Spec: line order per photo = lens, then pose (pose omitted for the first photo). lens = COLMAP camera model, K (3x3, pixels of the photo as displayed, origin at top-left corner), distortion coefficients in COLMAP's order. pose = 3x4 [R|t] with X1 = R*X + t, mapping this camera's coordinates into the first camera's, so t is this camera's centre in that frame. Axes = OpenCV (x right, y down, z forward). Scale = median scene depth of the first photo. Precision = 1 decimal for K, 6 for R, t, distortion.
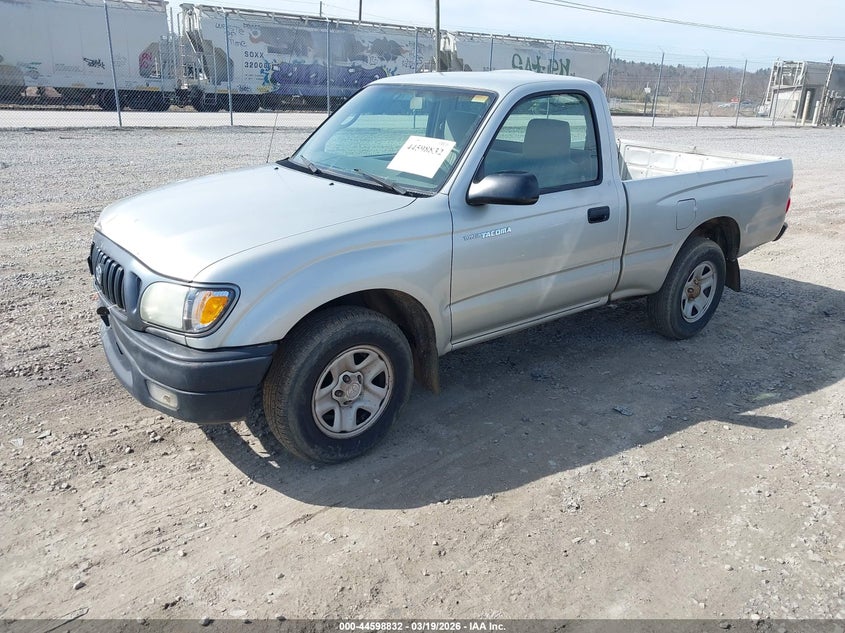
lens RADIAL K [[646.2, 0, 422.5], [0, 646.2, 316.5], [0, 0, 1]] dist [0.008475, 0.011654]
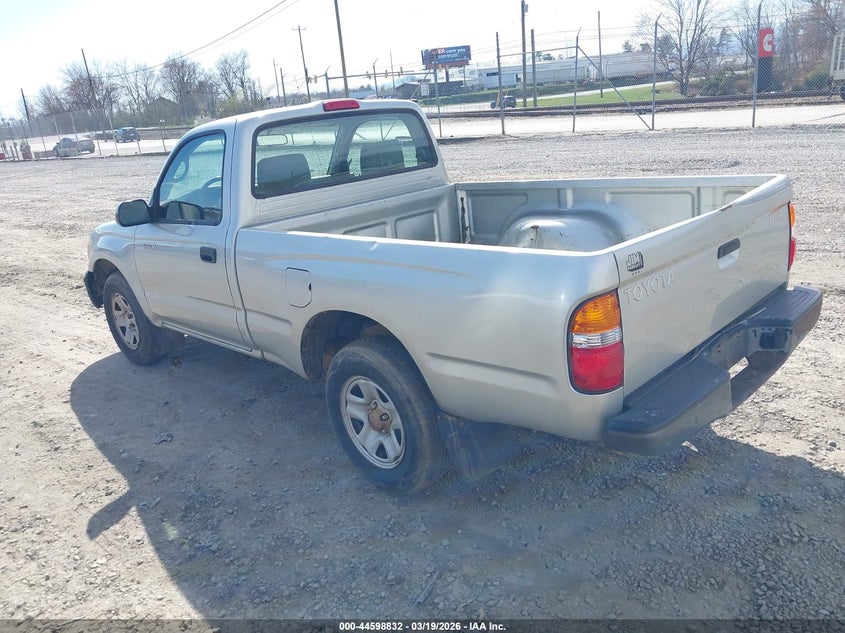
lens RADIAL K [[646.2, 0, 422.5], [0, 646.2, 316.5], [0, 0, 1]] dist [0.008475, 0.011654]
pose [[0.109994, 0.246159, -0.962968, 1.367575], [-0.233474, 0.948137, 0.215700, -0.380745], [0.966122, 0.201102, 0.161761, 1.244434]]
